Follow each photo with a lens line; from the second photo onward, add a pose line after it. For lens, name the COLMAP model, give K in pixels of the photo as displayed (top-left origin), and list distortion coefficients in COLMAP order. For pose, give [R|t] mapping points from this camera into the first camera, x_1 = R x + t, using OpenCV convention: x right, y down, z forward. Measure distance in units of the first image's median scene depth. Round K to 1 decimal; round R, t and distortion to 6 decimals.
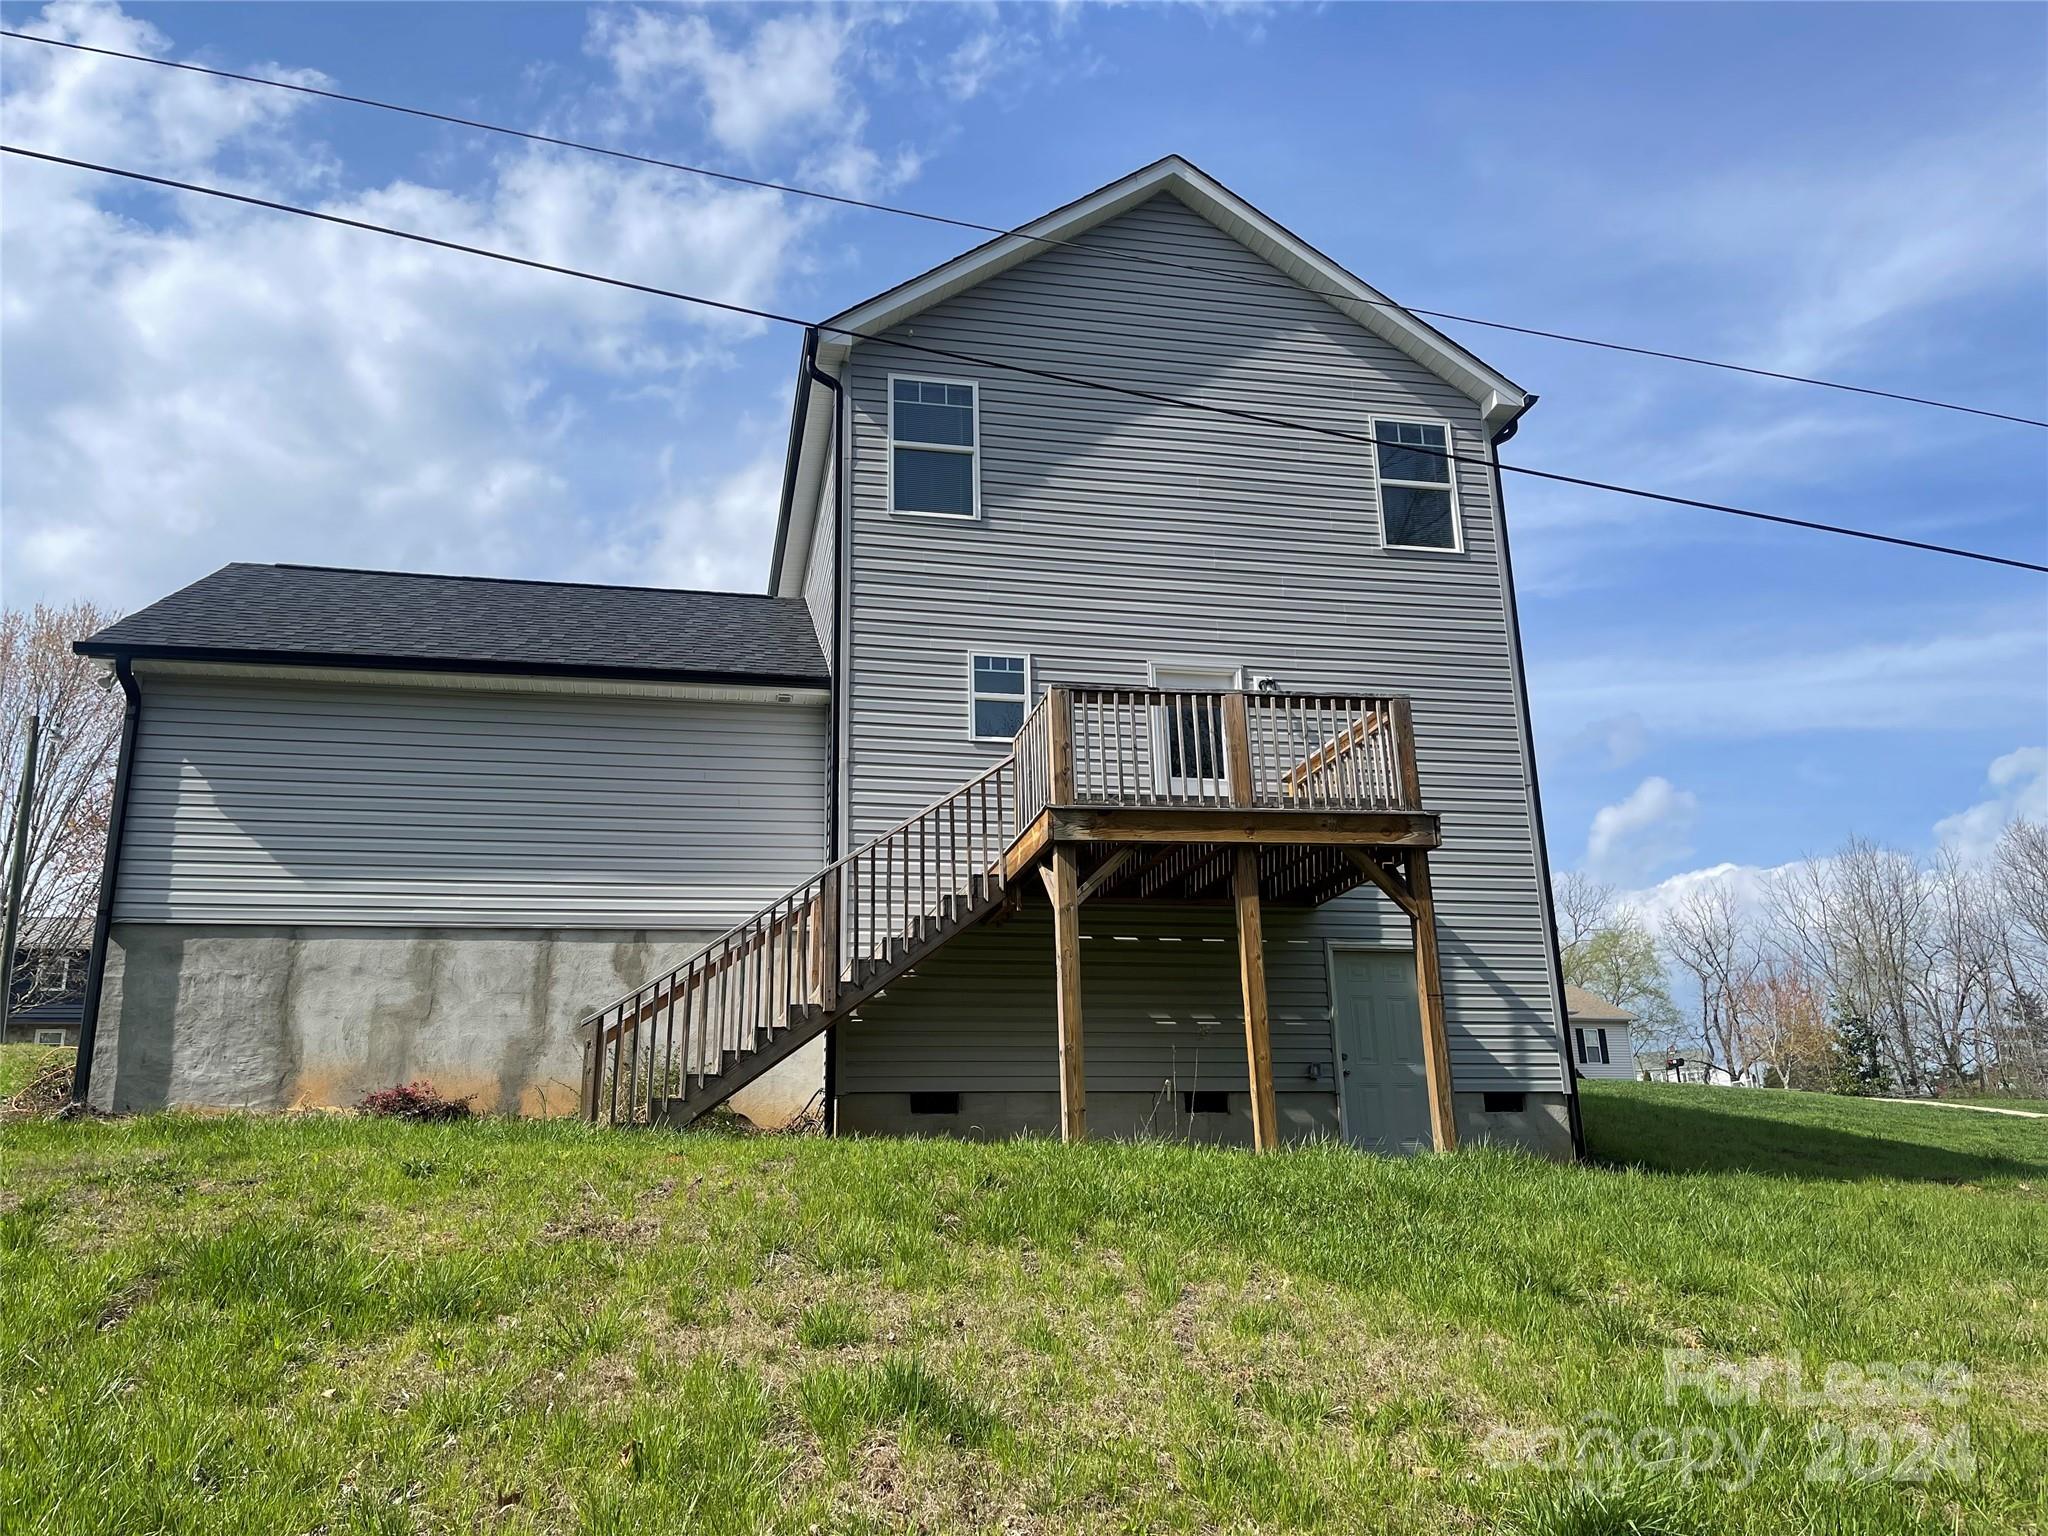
lens RADIAL K [[1552.4, 0, 1011.8], [0, 1552.4, 772.0], [0, 0, 1]] dist [0.073532, -0.094448]
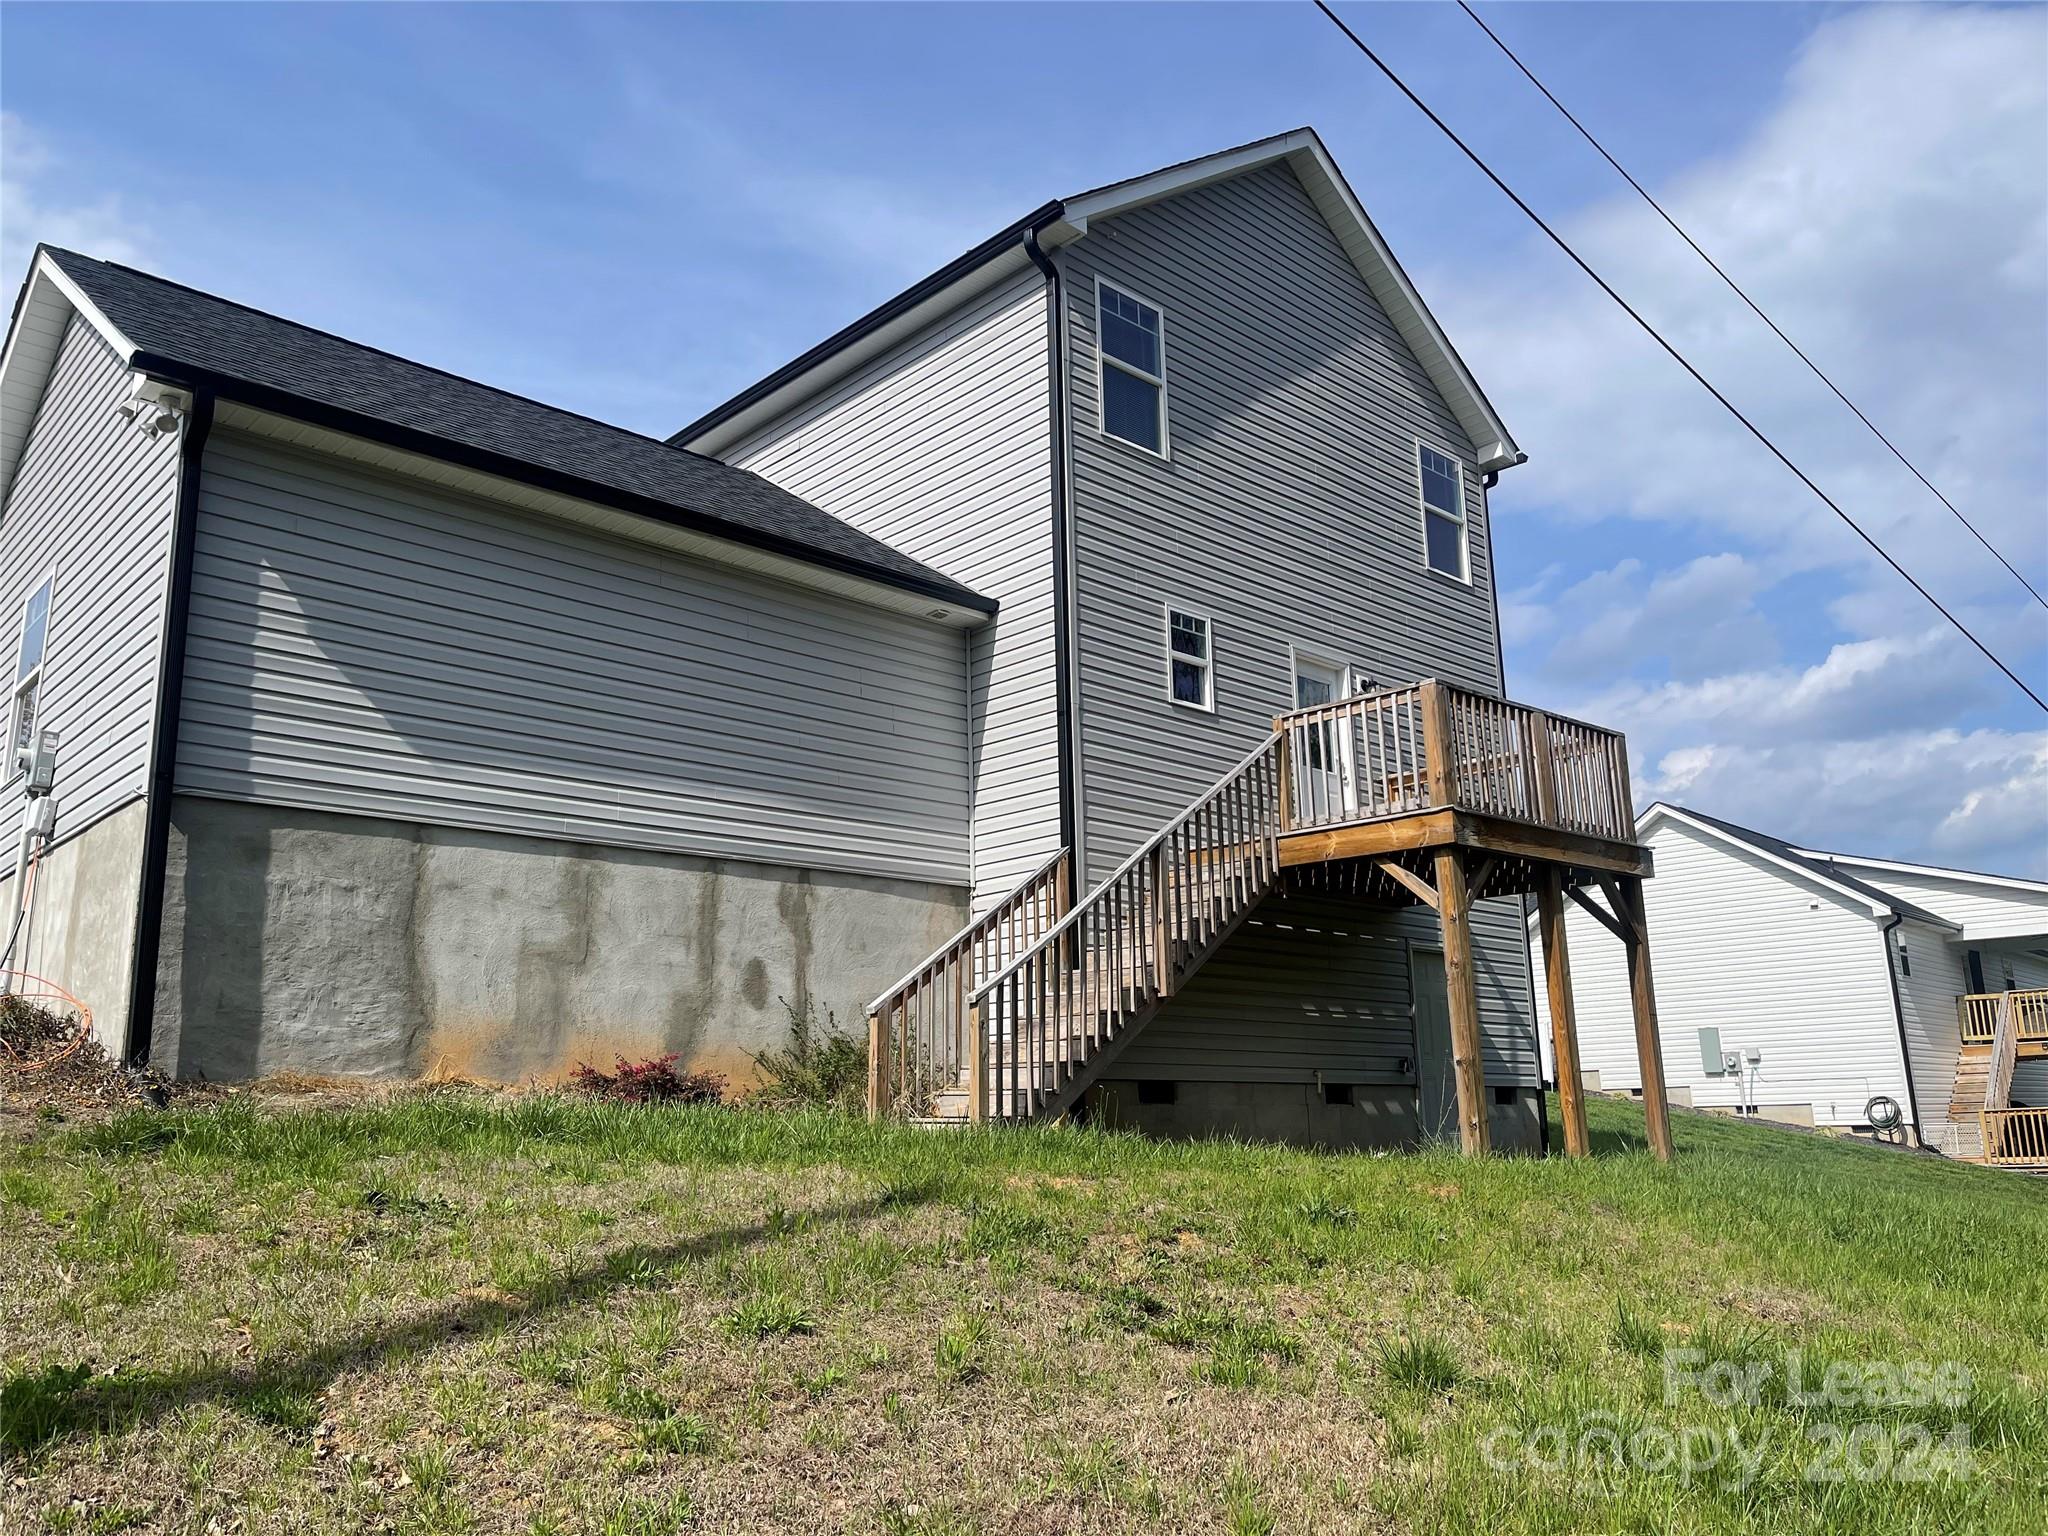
lens RADIAL K [[1552.4, 0, 1032.1], [0, 1552.4, 770.3], [0, 0, 1]] dist [0.073532, -0.094448]
pose [[0.850378, 0.125464, 0.510996, -0.580661], [-0.151897, 0.988345, 0.010113, 0.024016], [-0.503771, -0.086218, 0.859524, 0.244936]]
